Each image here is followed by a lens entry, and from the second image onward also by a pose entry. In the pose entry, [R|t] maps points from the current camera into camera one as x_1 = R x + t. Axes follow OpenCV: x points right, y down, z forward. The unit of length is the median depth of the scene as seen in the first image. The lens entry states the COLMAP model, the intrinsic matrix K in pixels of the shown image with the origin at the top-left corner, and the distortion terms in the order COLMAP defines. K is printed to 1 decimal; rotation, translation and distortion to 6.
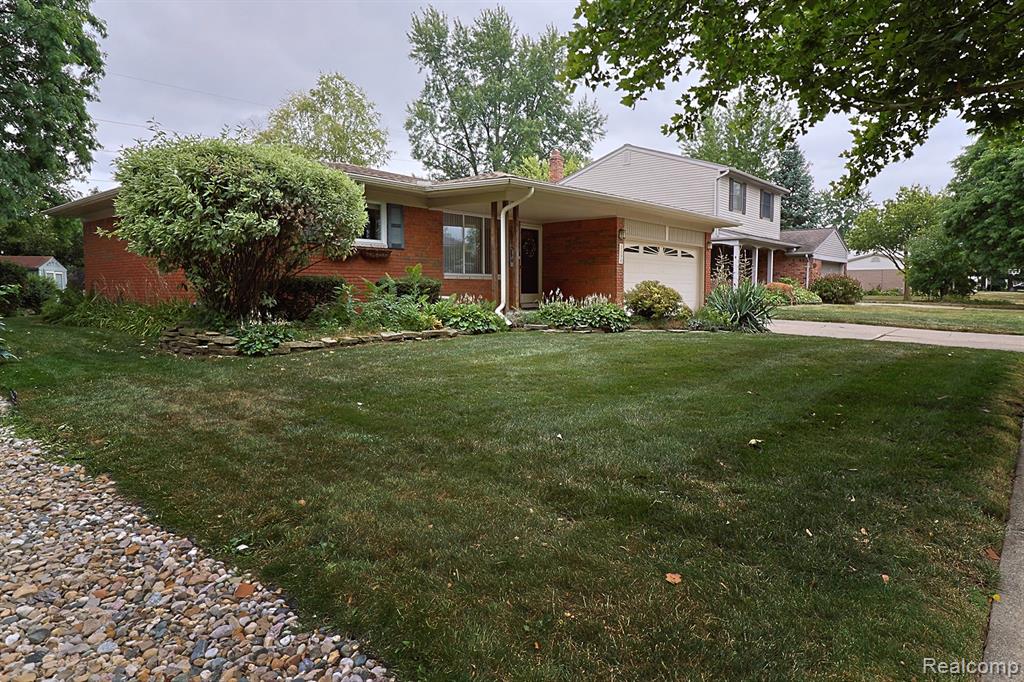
lens RADIAL K [[621.3, 0, 514.1], [0, 621.3, 328.6], [0, 0, 1]] dist [0.000935, 0.000290]
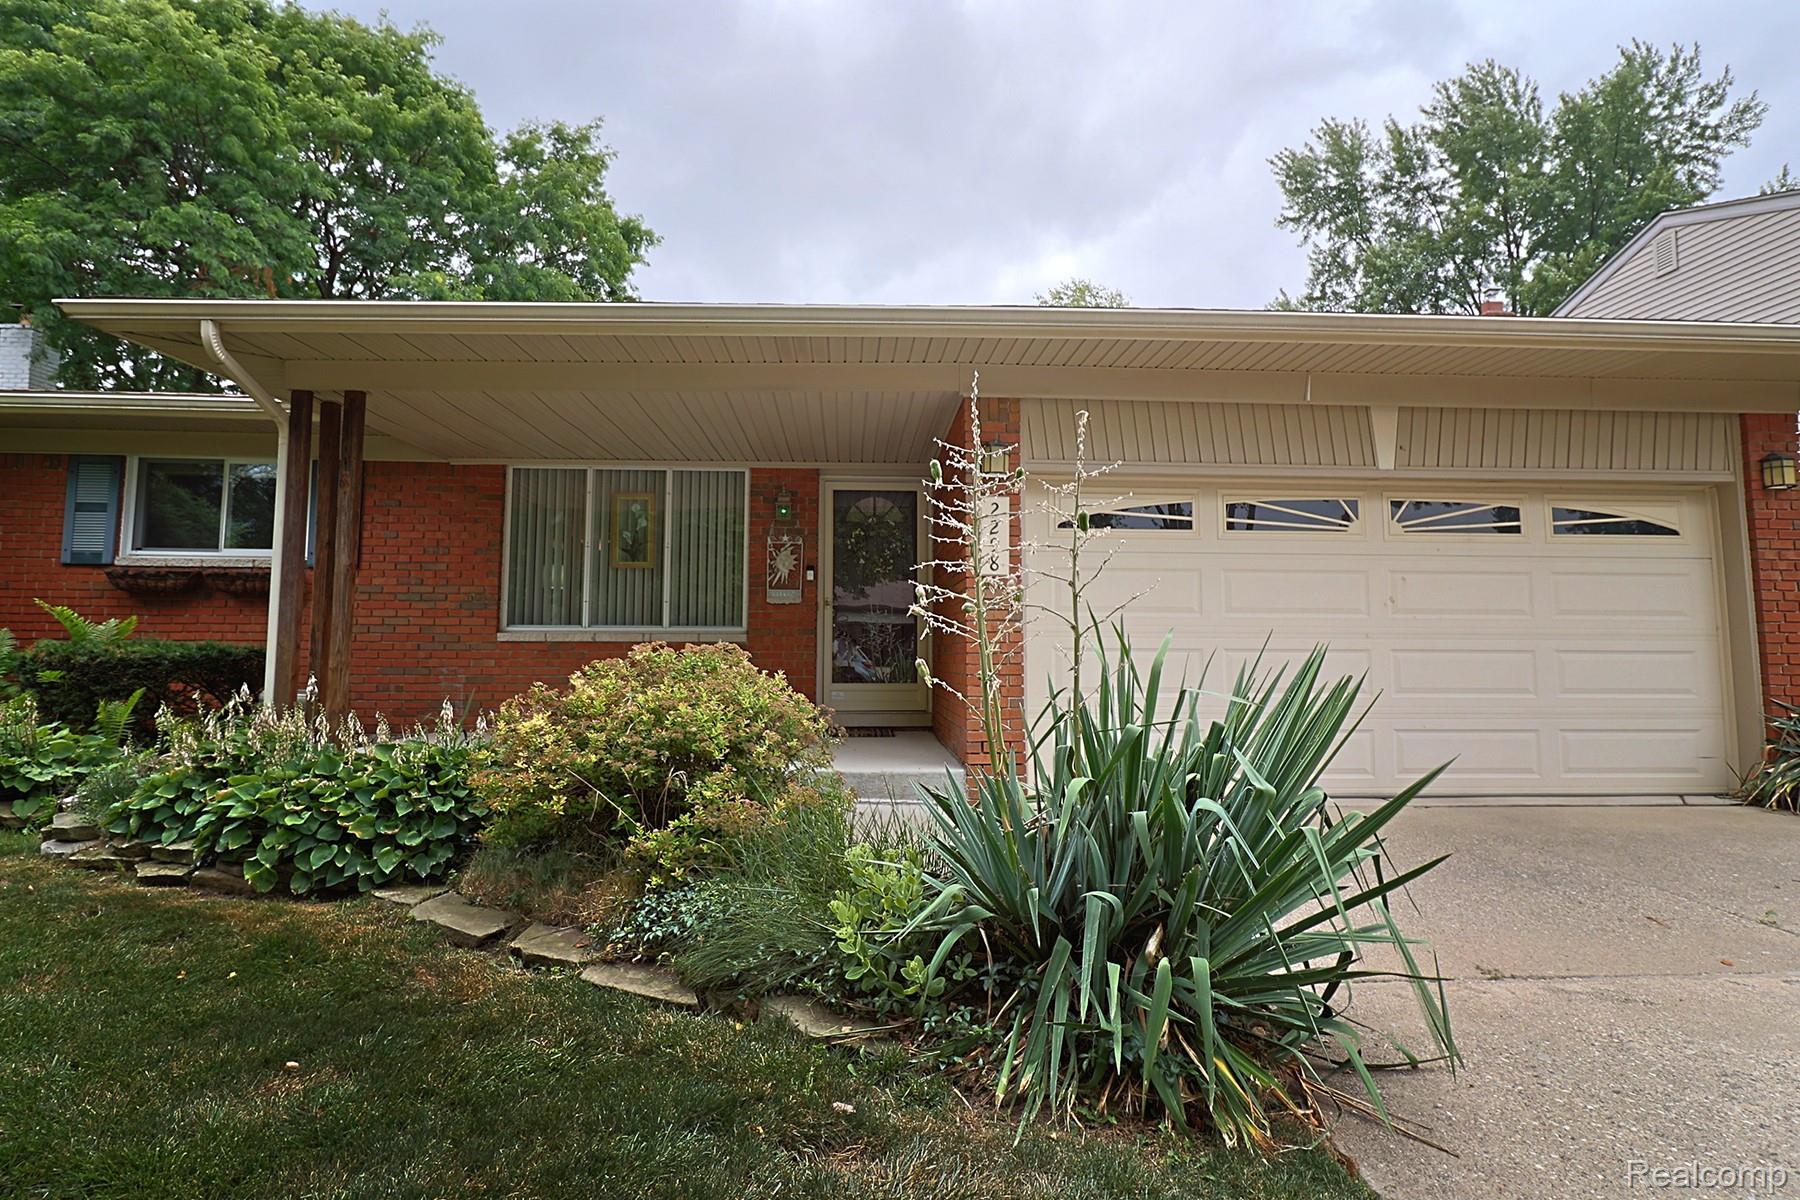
lens RADIAL K [[929.0, 0, 904.3], [0, 929.0, 577.2], [0, 0, 1]] dist [0.002569, -0.000553]
pose [[0.697141, -0.059292, -0.714478, 0.382350], [-0.048976, 0.990308, -0.129970, -0.048771], [0.715259, 0.125600, 0.687480, 0.661761]]
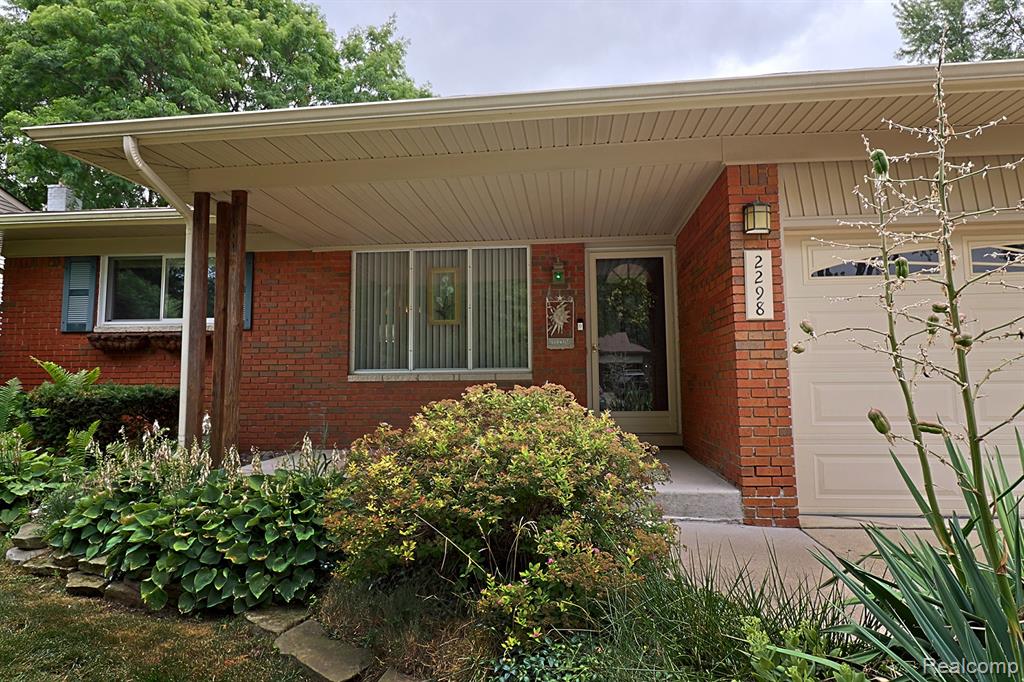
lens RADIAL K [[621.3, 0, 514.1], [0, 621.3, 328.6], [0, 0, 1]] dist [0.000935, 0.000290]
pose [[0.579816, -0.081317, -0.810679, 0.311514], [-0.042956, 0.990572, -0.130085, -0.053357], [0.813614, 0.110249, 0.570857, 0.688542]]
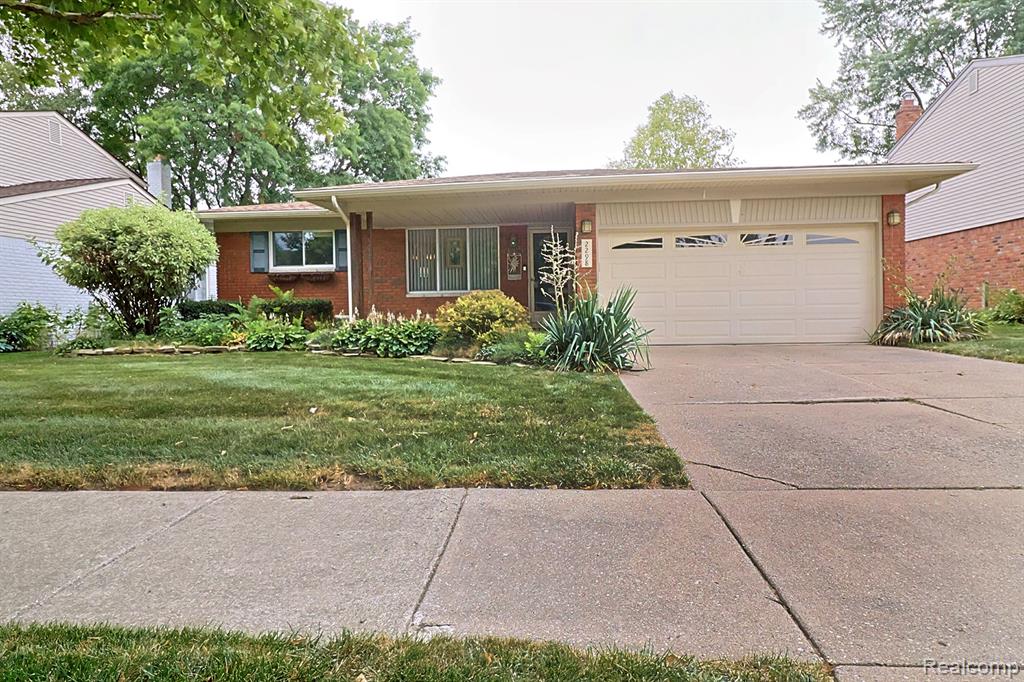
lens RADIAL K [[621.3, 0, 514.1], [0, 621.3, 328.6], [0, 0, 1]] dist [0.000935, 0.000290]
pose [[0.593794, 0.002704, -0.804612, 0.644719], [-0.035833, 0.999091, -0.023087, -0.012939], [0.803819, 0.042540, 0.593352, 0.472176]]
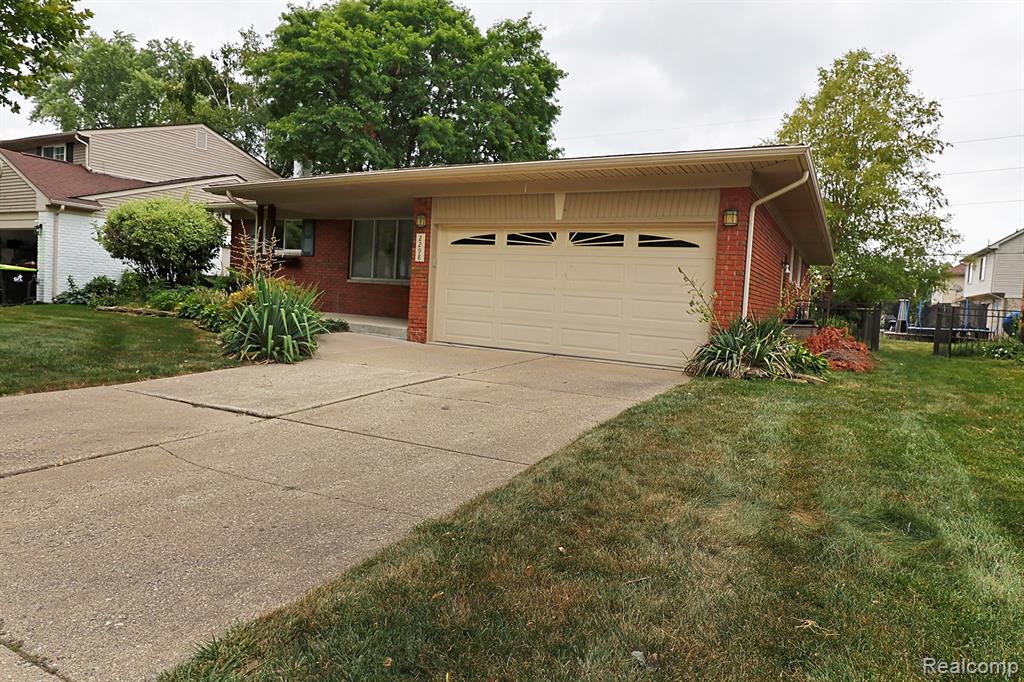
lens RADIAL K [[621.3, 0, 514.1], [0, 621.3, 328.6], [0, 0, 1]] dist [0.000935, 0.000290]
pose [[0.206727, 0.051843, -0.977024, 0.827239], [-0.126413, 0.991640, 0.025871, -0.055402], [0.970198, 0.118160, 0.211552, 0.890659]]
